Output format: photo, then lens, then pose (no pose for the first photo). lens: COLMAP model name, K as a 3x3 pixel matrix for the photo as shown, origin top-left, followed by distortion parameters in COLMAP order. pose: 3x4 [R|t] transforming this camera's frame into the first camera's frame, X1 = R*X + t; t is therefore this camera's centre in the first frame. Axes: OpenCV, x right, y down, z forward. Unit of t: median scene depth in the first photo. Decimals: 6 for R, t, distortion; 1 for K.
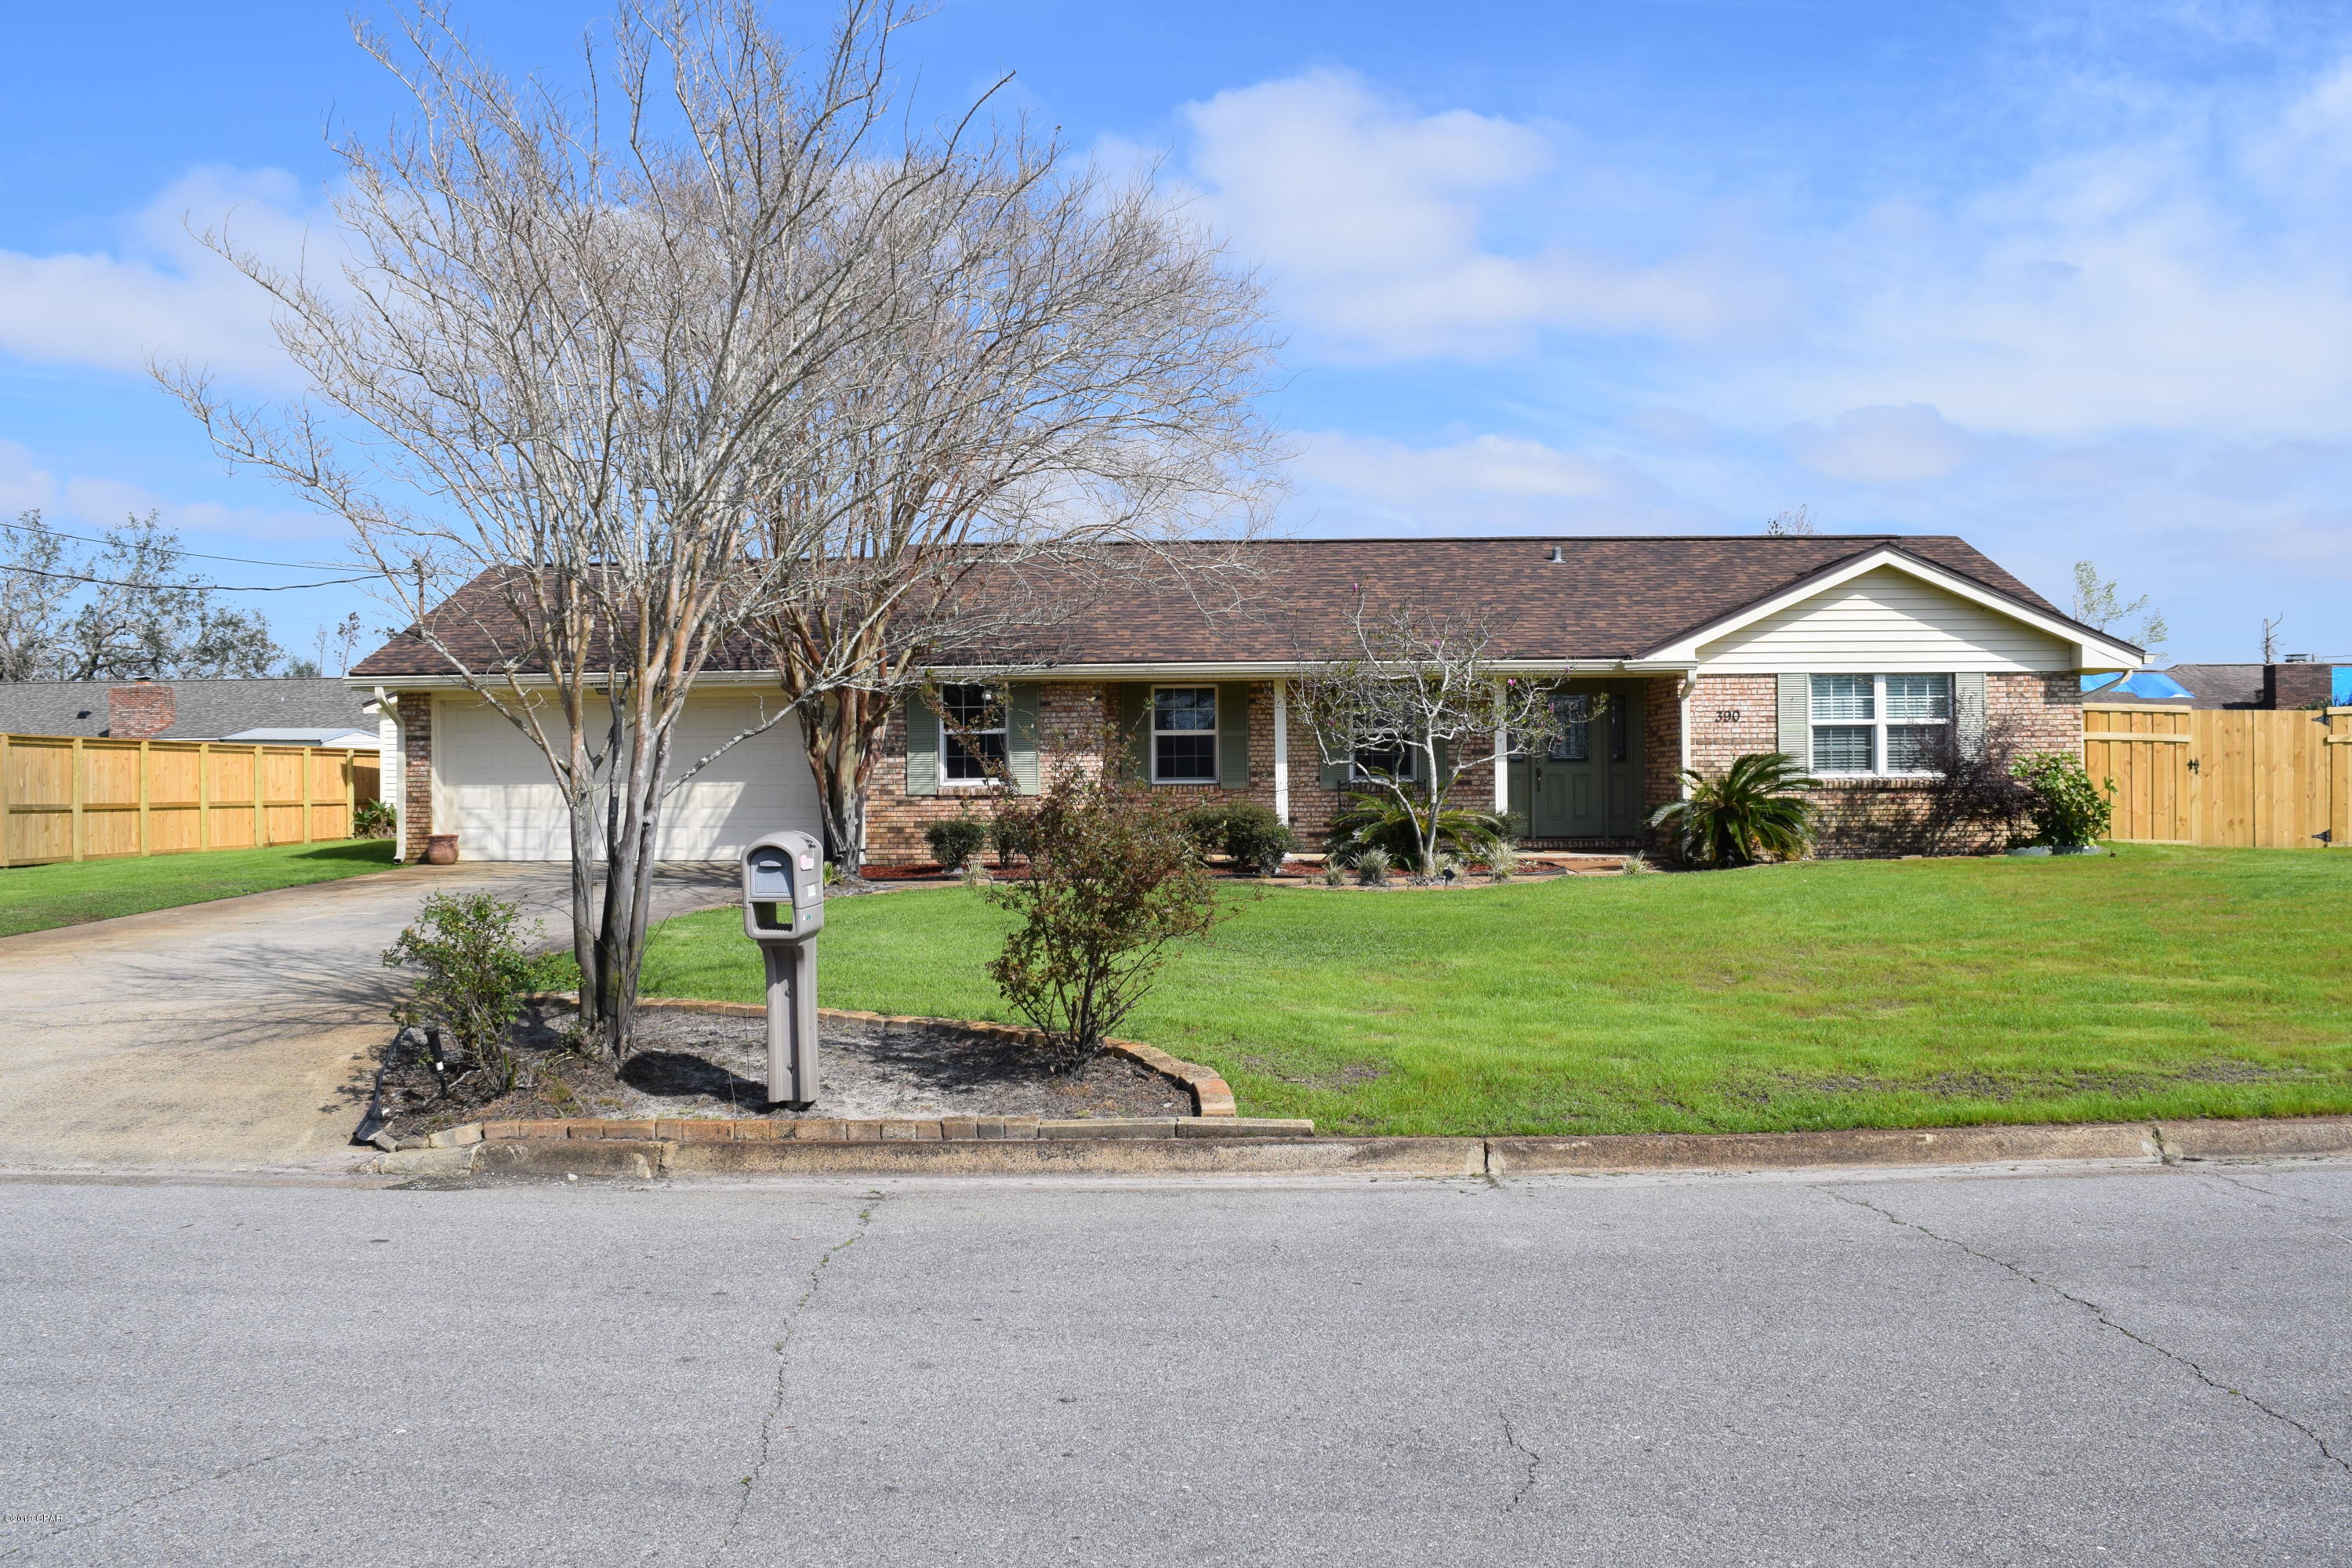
lens RADIAL K [[1856.6, 0, 1177.8], [0, 1856.6, 789.1], [0, 0, 1]] dist [-0.093654, 0.019598]
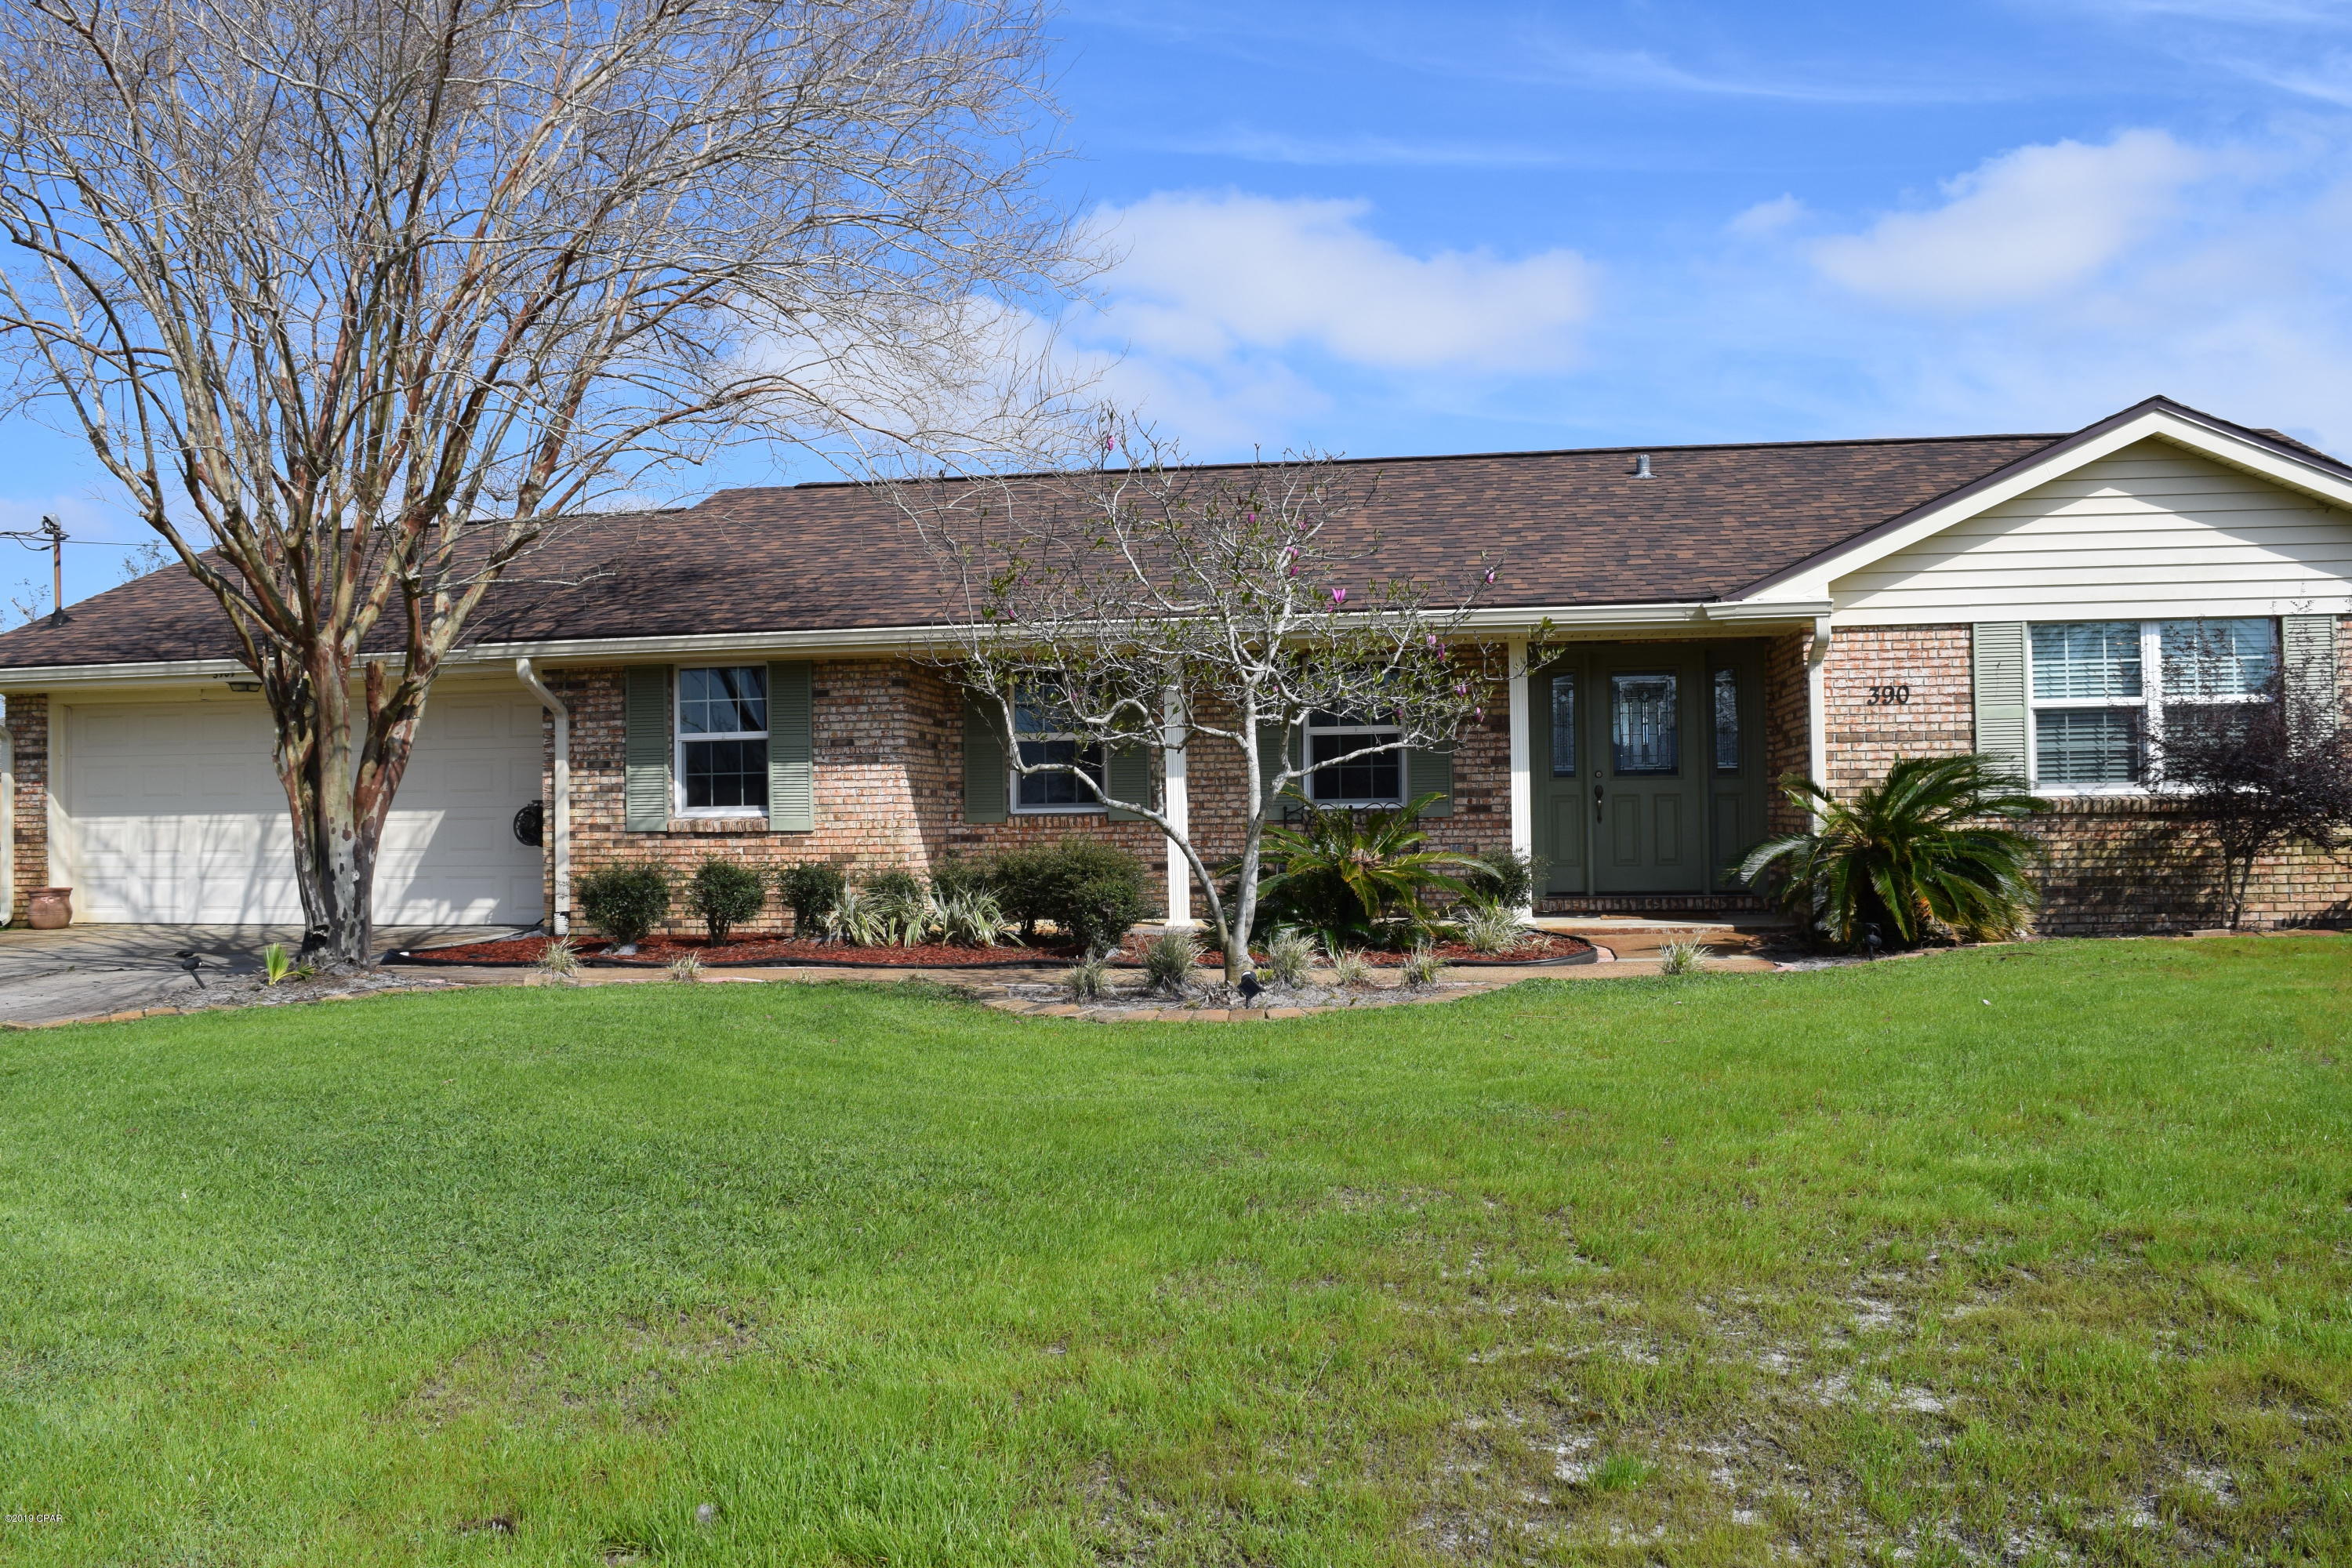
lens RADIAL K [[1856.6, 0, 1177.0], [0, 1856.6, 771.7], [0, 0, 1]] dist [-0.093654, 0.019598]
pose [[0.990811, -0.009010, -0.134955, 0.143403], [0.005296, 0.999598, -0.027849, 0.001007], [0.135152, 0.026878, 0.990460, 0.362174]]
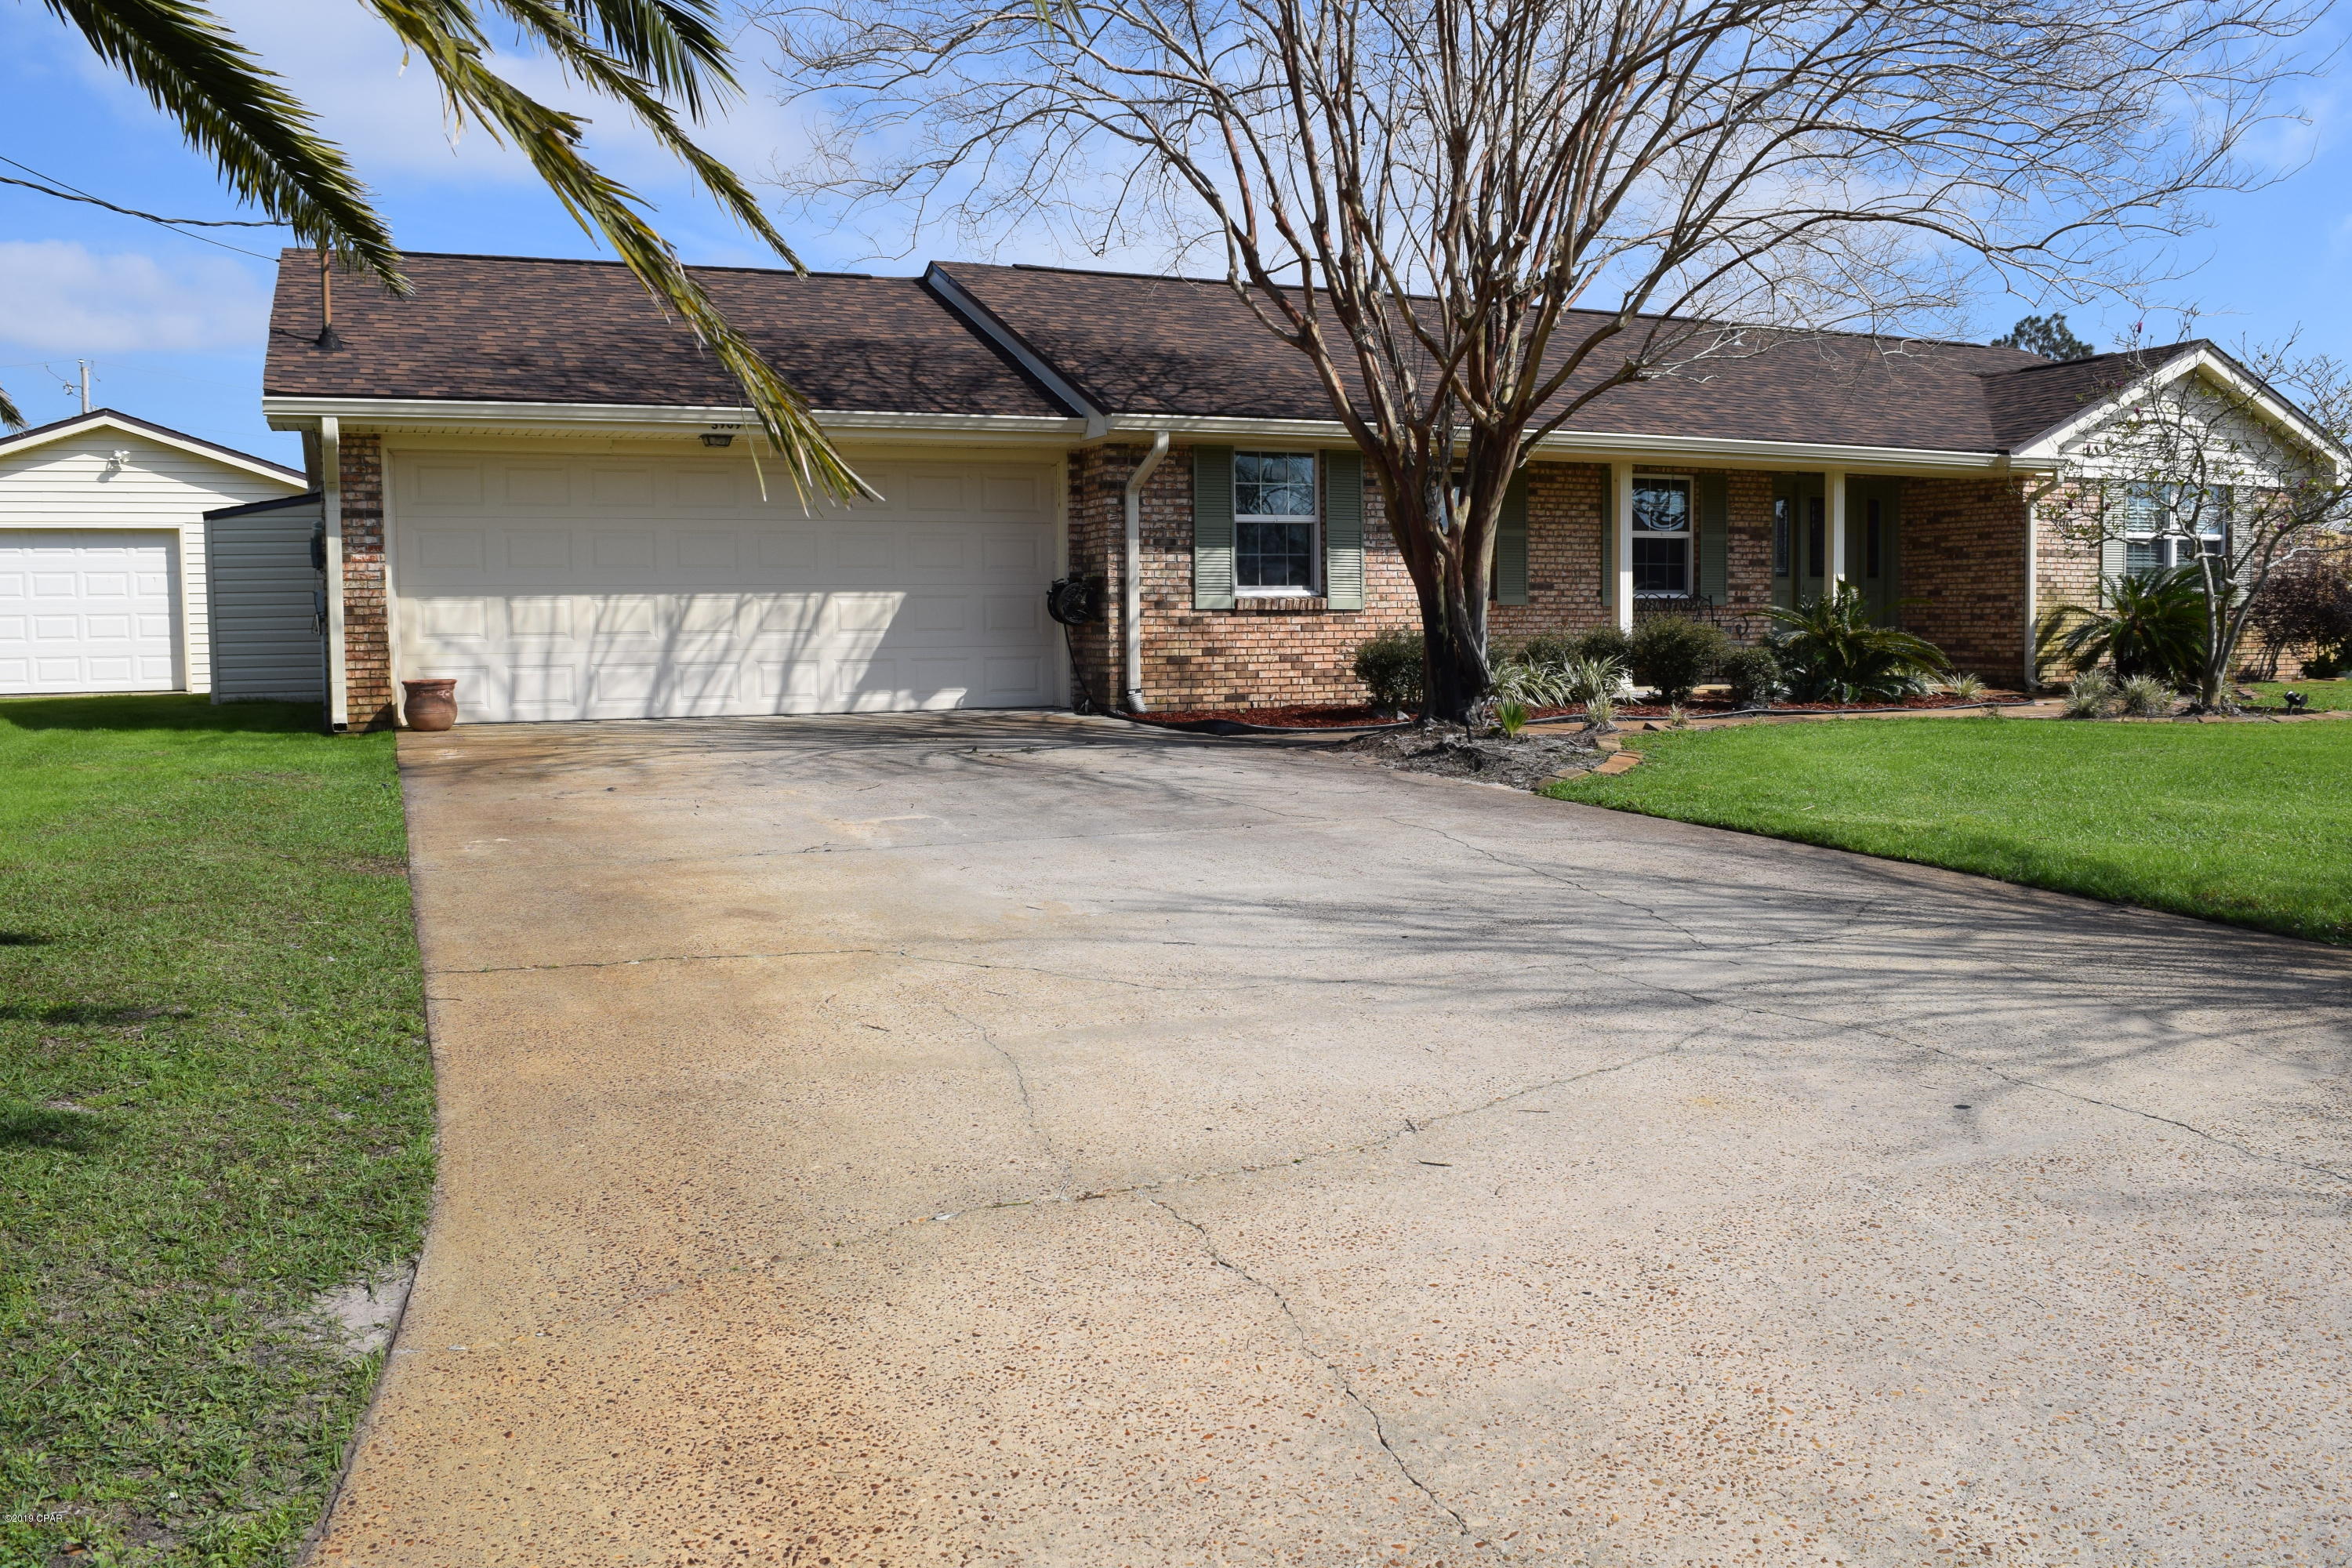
lens RADIAL K [[1856.6, 0, 1182.6], [0, 1856.6, 787.2], [0, 0, 1]] dist [-0.093654, 0.019598]
pose [[0.896517, -0.039817, 0.441216, -0.456503], [0.004853, 0.996776, 0.080092, 0.013658], [-0.442982, -0.069663, 0.893820, 0.384707]]
